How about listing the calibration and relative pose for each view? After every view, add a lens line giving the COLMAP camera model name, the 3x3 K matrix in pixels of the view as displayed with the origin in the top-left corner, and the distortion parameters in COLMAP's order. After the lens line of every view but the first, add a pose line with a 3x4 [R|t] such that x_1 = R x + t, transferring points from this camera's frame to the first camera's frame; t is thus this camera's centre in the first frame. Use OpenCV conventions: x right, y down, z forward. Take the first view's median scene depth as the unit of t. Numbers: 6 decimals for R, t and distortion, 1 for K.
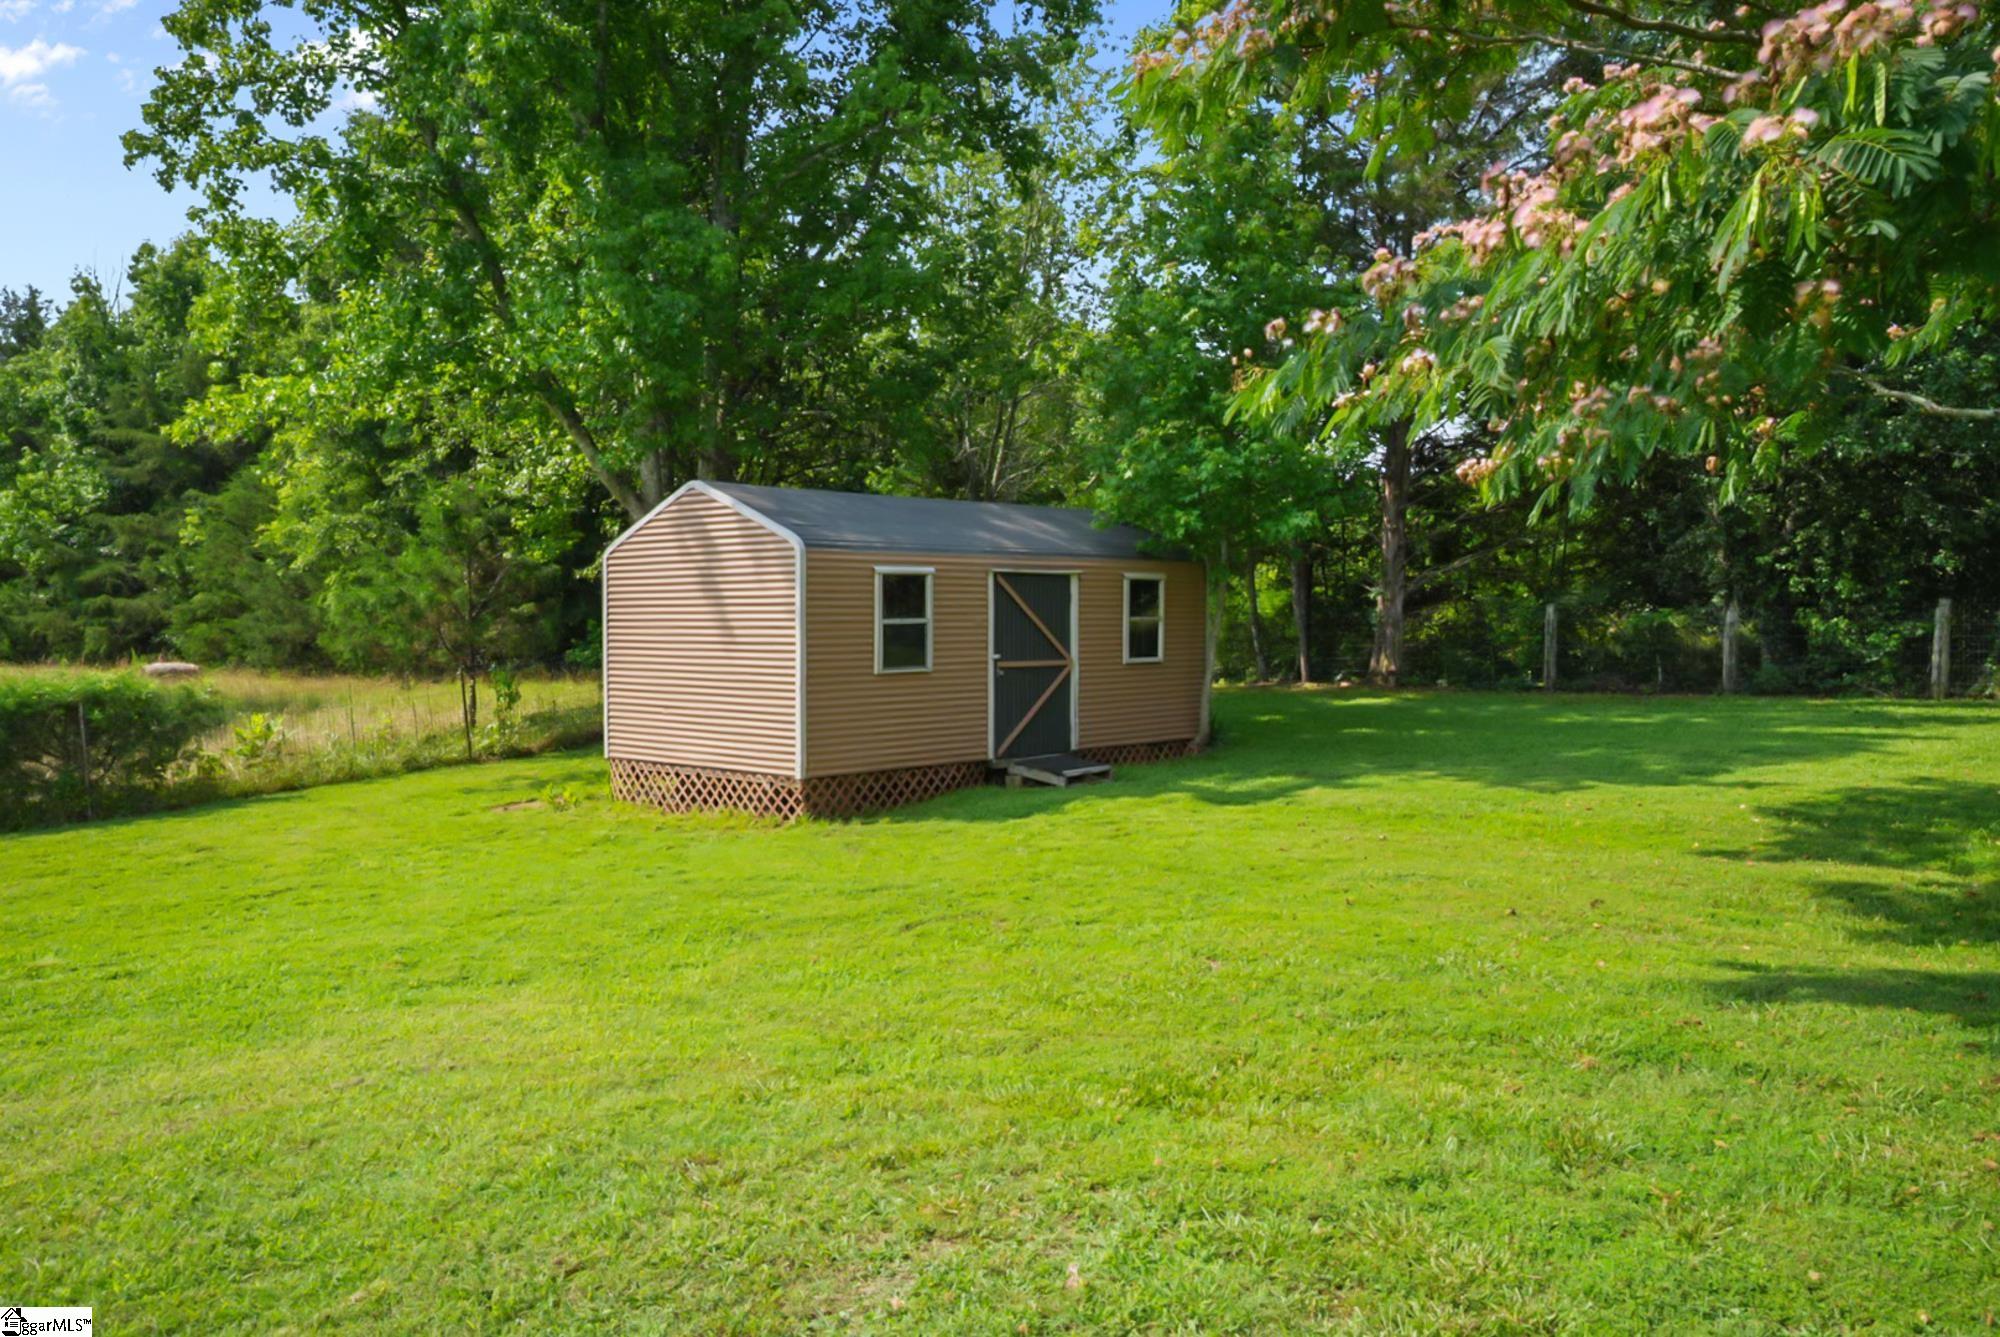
lens RADIAL K [[1475.6, 0, 1000.0], [0, 1475.6, 668.5], [0, 0, 1]] dist [0.000599, 0.079151]
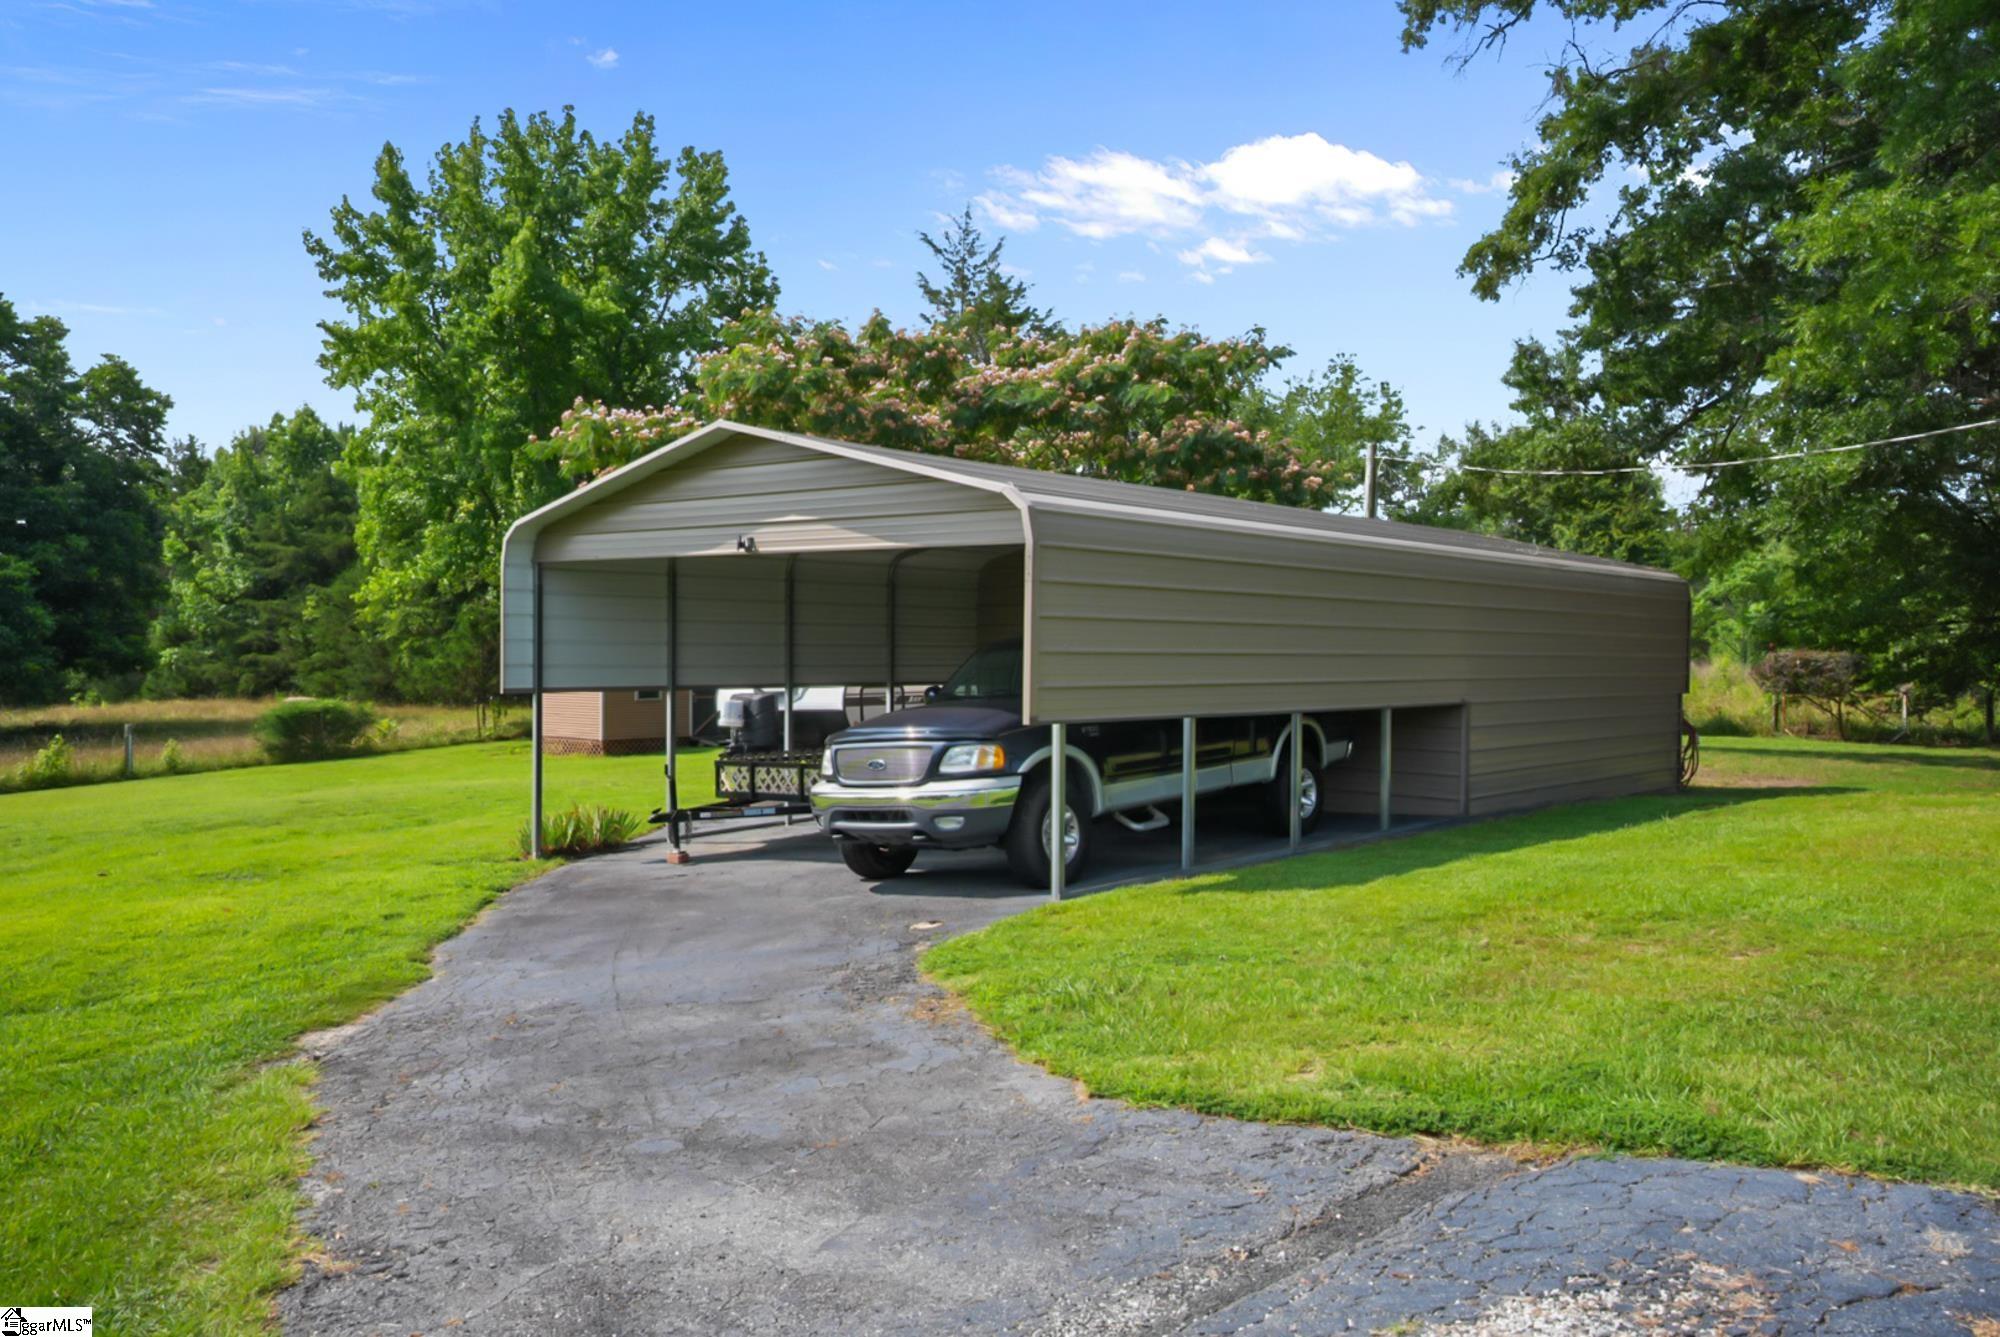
lens RADIAL K [[1475.6, 0, 1000.0], [0, 1475.6, 668.5], [0, 0, 1]] dist [0.000599, 0.079151]
pose [[0.999760, 0.001307, -0.021847, 0.197761], [-0.001872, 0.999663, -0.025877, 0.004407], [0.021805, 0.025911, 0.999426, -0.505377]]
